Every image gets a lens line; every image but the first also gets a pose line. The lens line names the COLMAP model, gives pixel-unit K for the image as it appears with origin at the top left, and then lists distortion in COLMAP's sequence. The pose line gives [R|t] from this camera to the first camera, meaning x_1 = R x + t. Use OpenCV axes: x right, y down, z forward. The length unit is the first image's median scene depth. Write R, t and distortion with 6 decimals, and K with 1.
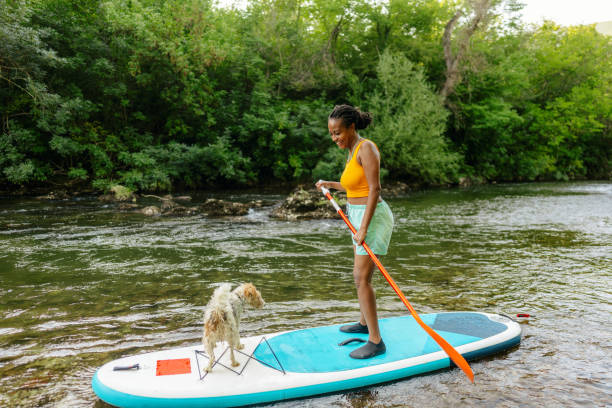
lens RADIAL K [[401.5, 0, 306.2], [0, 401.5, 199.7], [0, 0, 1]] dist [0.012484, 0.010169]
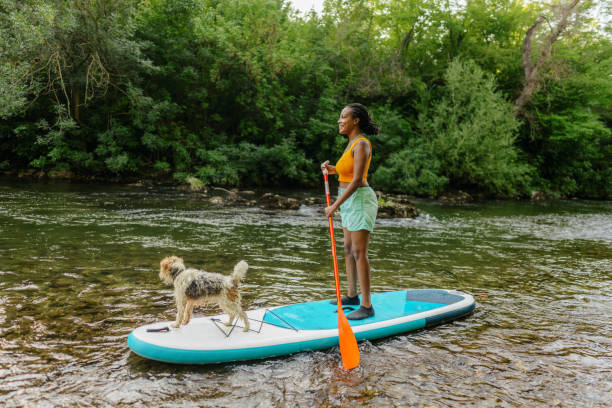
lens RADIAL K [[401.5, 0, 307.4], [0, 401.5, 199.3], [0, 0, 1]] dist [0.012484, 0.010169]
pose [[0.982917, 0.061825, -0.173357, 0.037906], [-0.064061, 0.997919, -0.007324, 0.009400], [0.172543, 0.018304, 0.984832, -0.046762]]
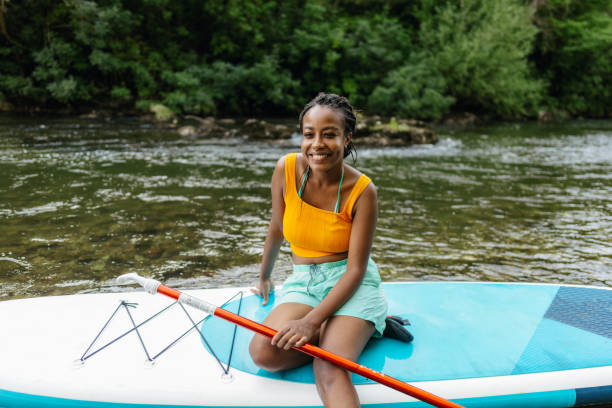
lens RADIAL K [[401.5, 0, 305.0], [0, 401.5, 201.6], [0, 0, 1]] dist [0.012484, 0.010169]
pose [[0.990386, 0.051640, -0.128334, 0.002314], [-0.030109, 0.985940, 0.164367, 0.015750], [0.135018, -0.158923, 0.978015, 0.068267]]
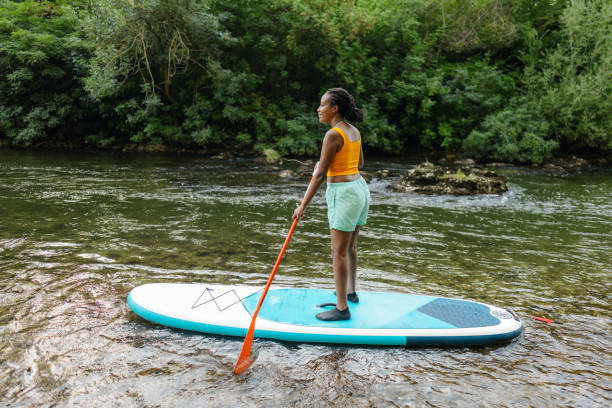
lens RADIAL K [[401.5, 0, 309.4], [0, 401.5, 200.4], [0, 0, 1]] dist [0.012484, 0.010169]
pose [[0.915815, 0.088459, -0.391737, 0.071440], [-0.053215, 0.993568, 0.099951, -0.008738], [0.398059, -0.070690, 0.914632, -0.007885]]
